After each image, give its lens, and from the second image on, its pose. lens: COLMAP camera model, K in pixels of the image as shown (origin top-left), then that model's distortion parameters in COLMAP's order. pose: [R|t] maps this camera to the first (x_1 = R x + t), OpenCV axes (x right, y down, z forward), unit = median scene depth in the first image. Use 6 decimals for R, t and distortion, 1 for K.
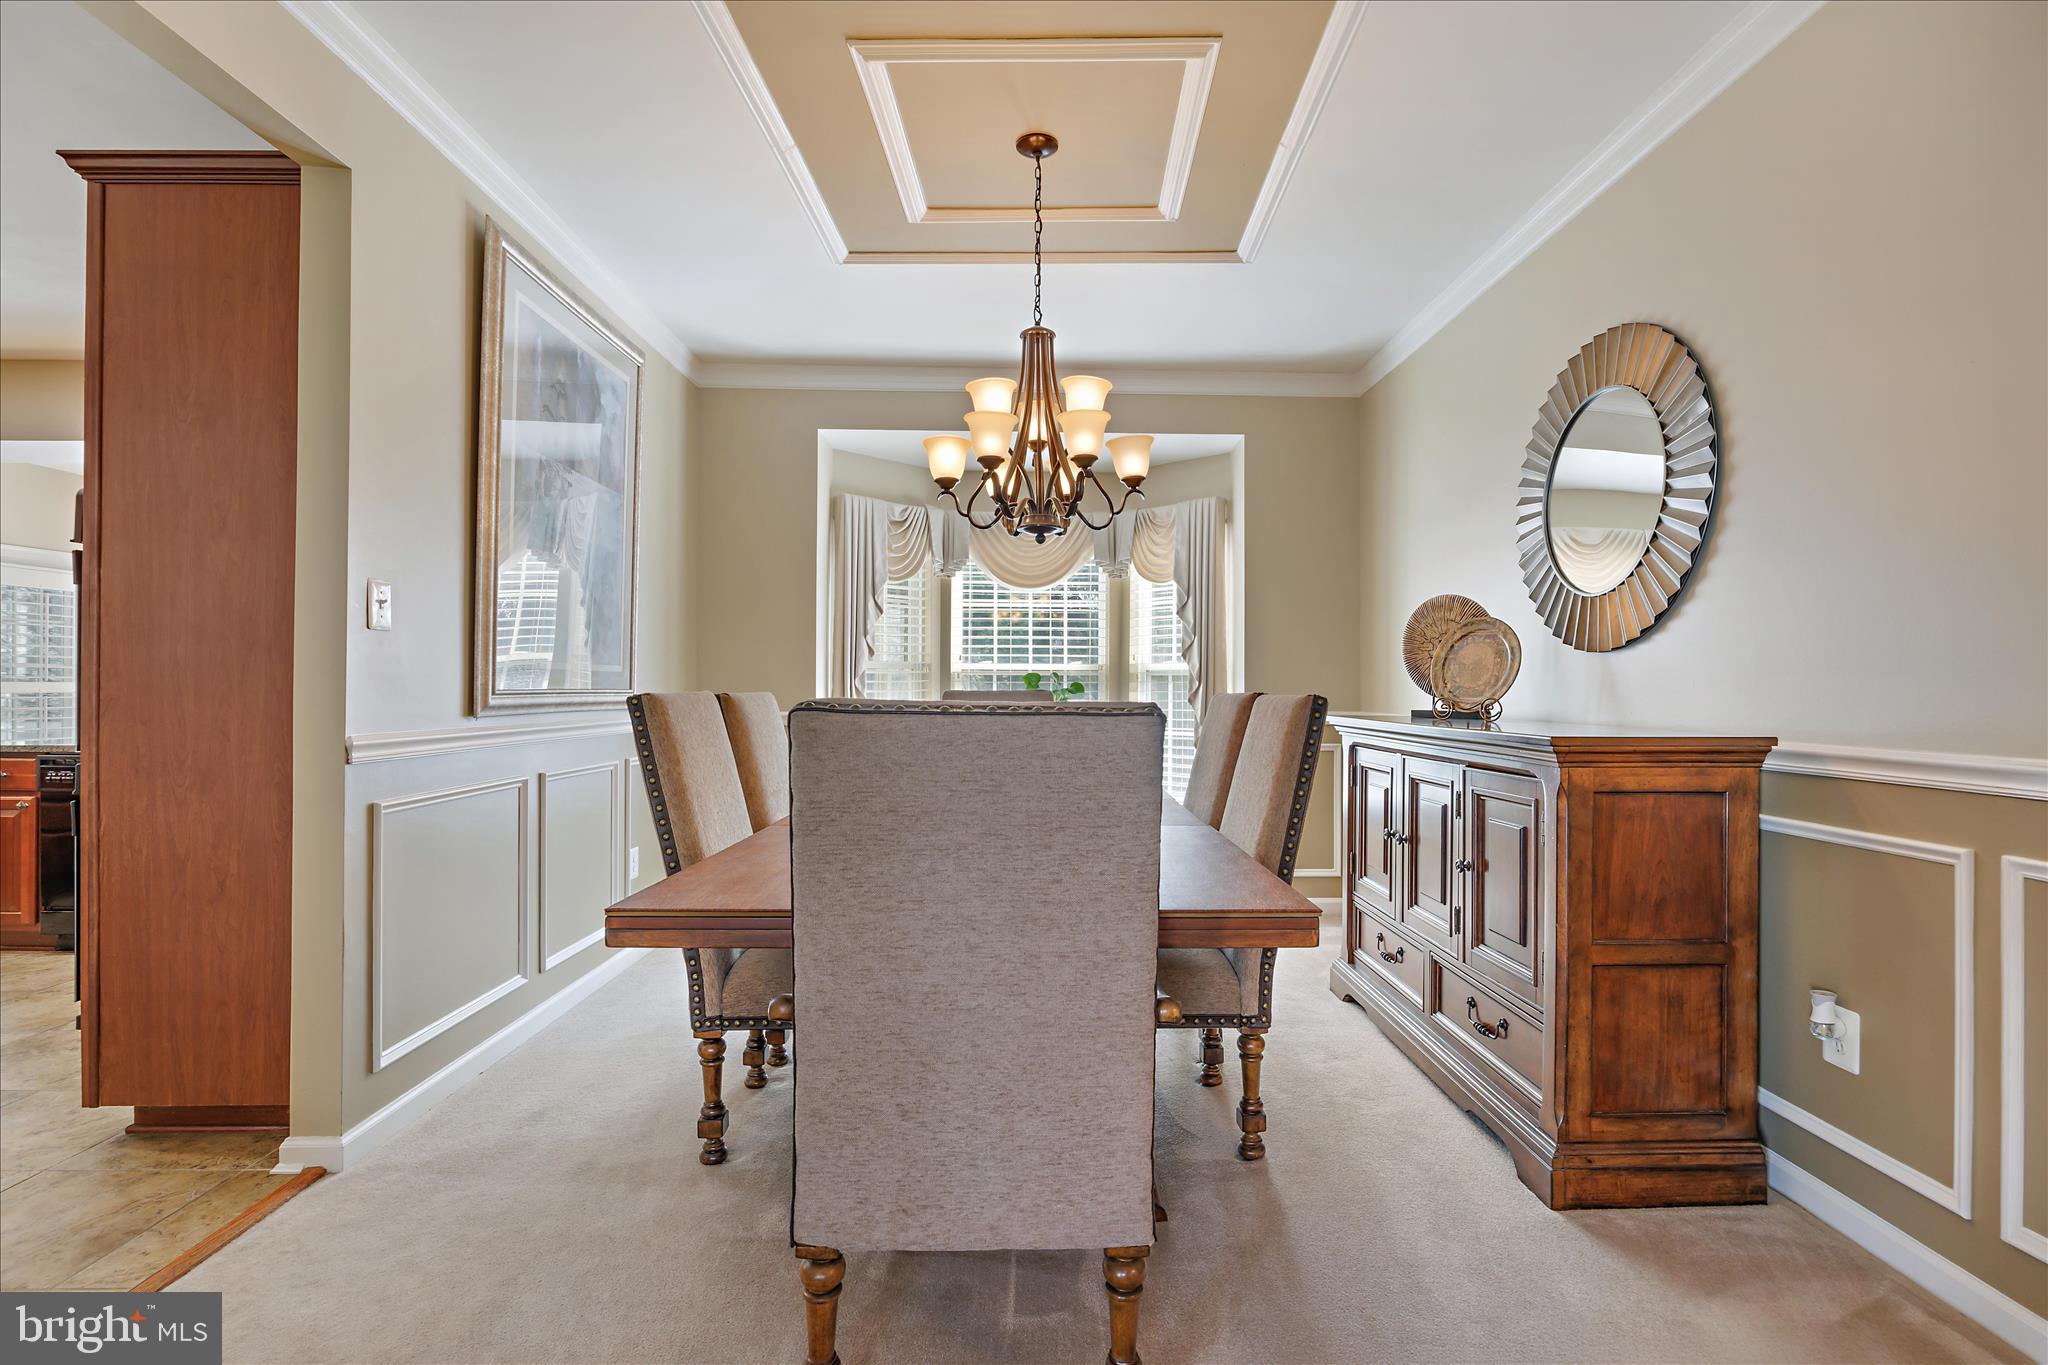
lens RADIAL K [[1002.8, 0, 1024.0], [0, 1002.8, 682.5], [0, 0, 1]] dist [-0.000176, -0.000011]
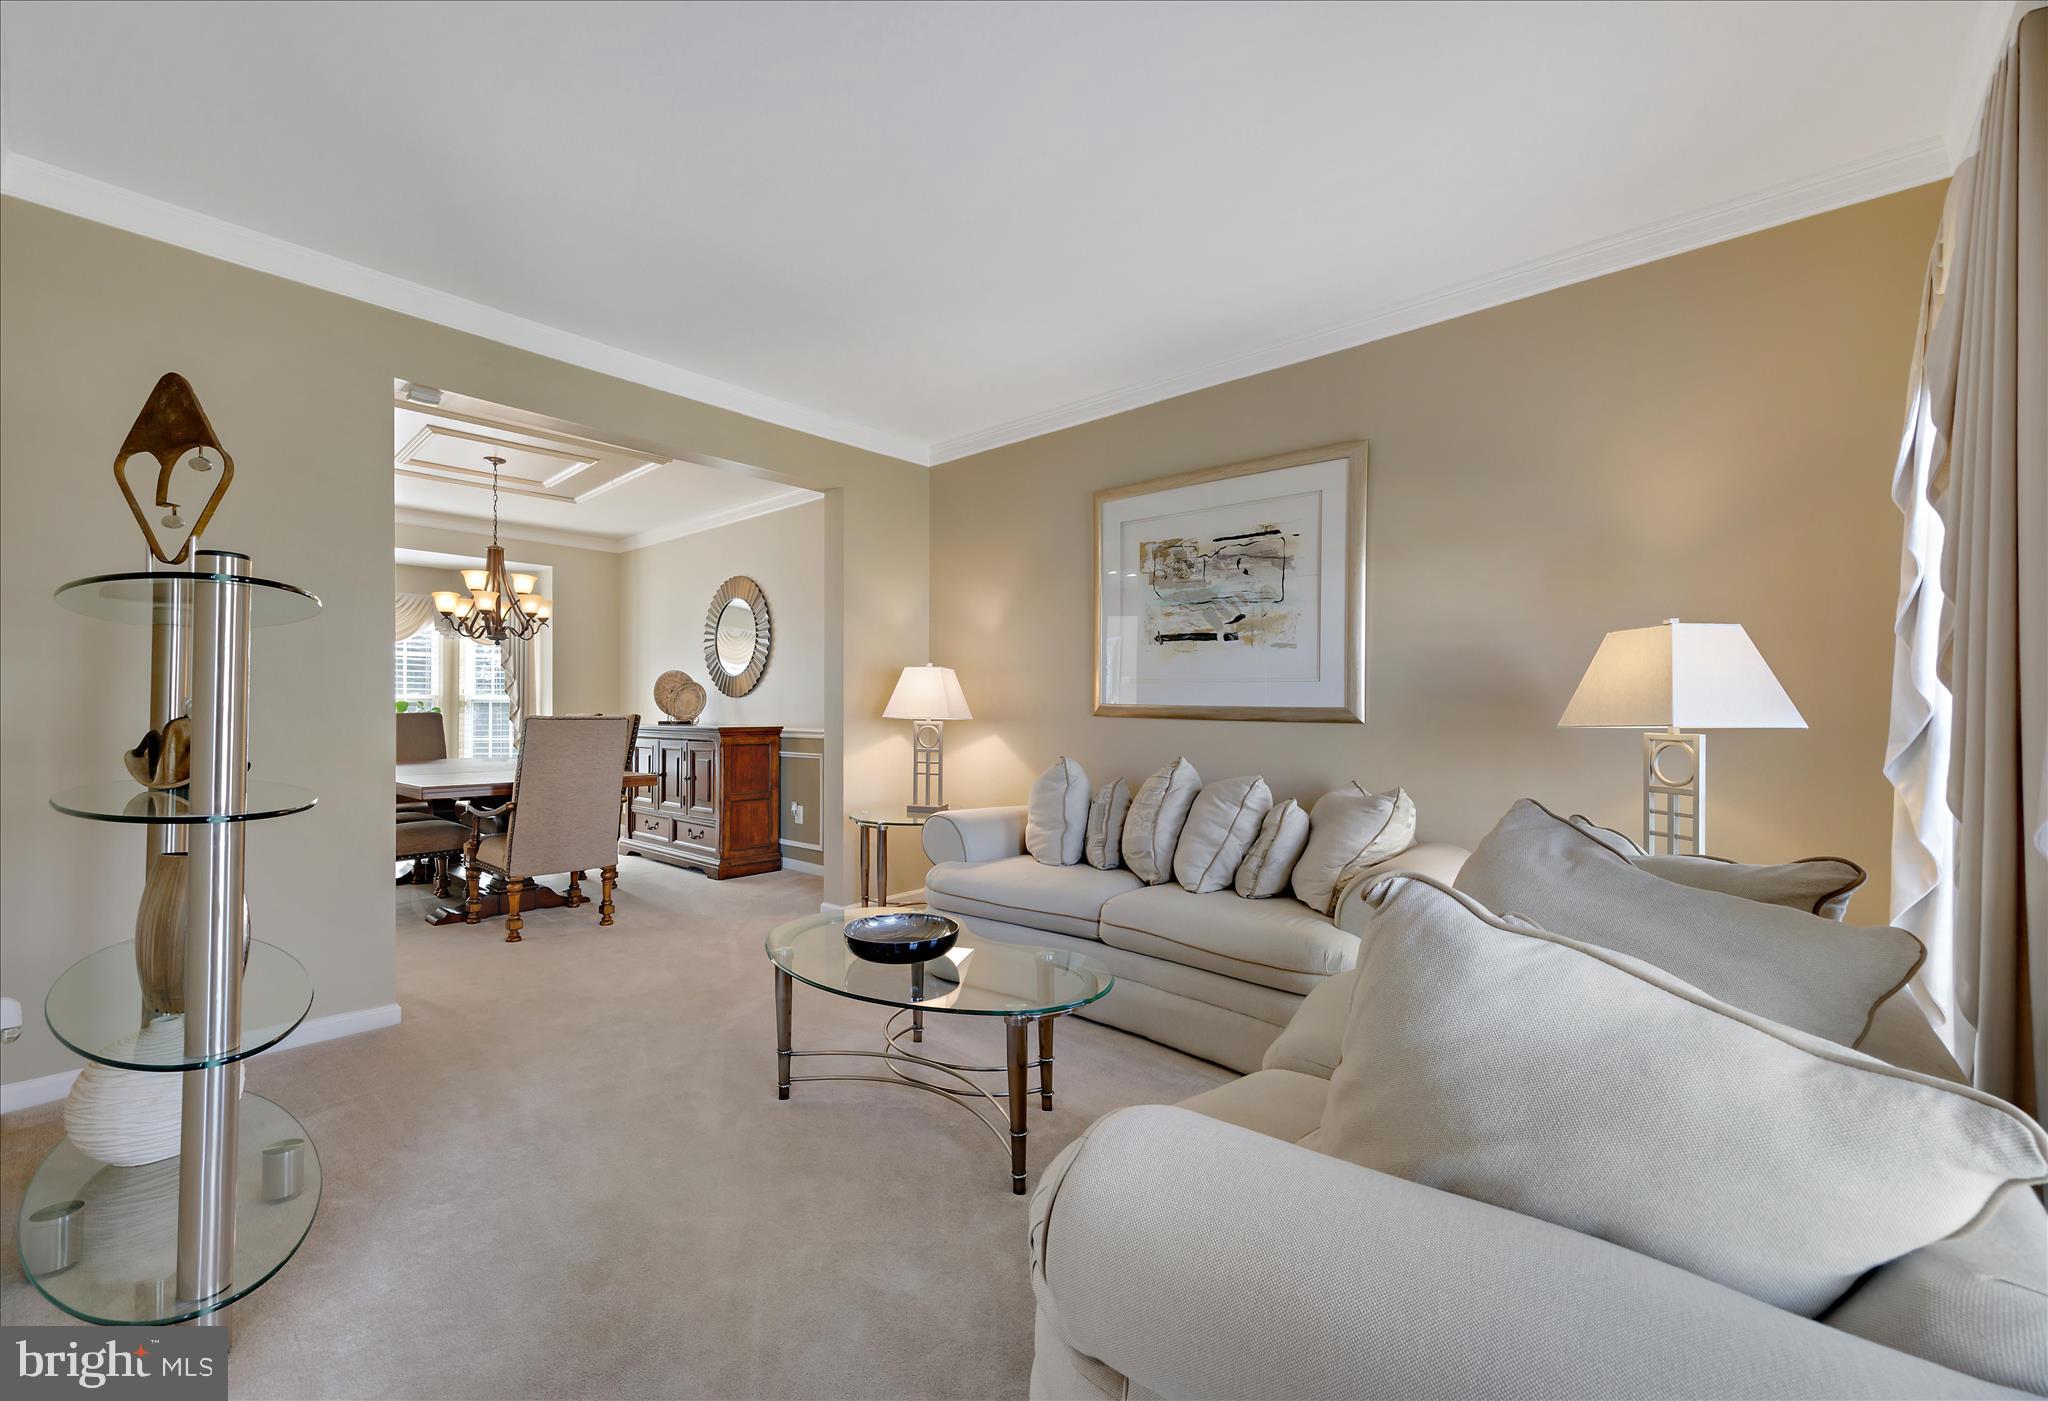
lens RADIAL K [[808.1, 0, 1016.6], [0, 808.1, 710.0], [0, 0, 1]] dist [-0.001426, -0.000027]
pose [[0.665746, -0.001866, 0.746176, -0.600241], [-0.003839, 0.999975, 0.005926, -0.015099], [-0.746169, -0.006810, 0.665722, -1.119387]]
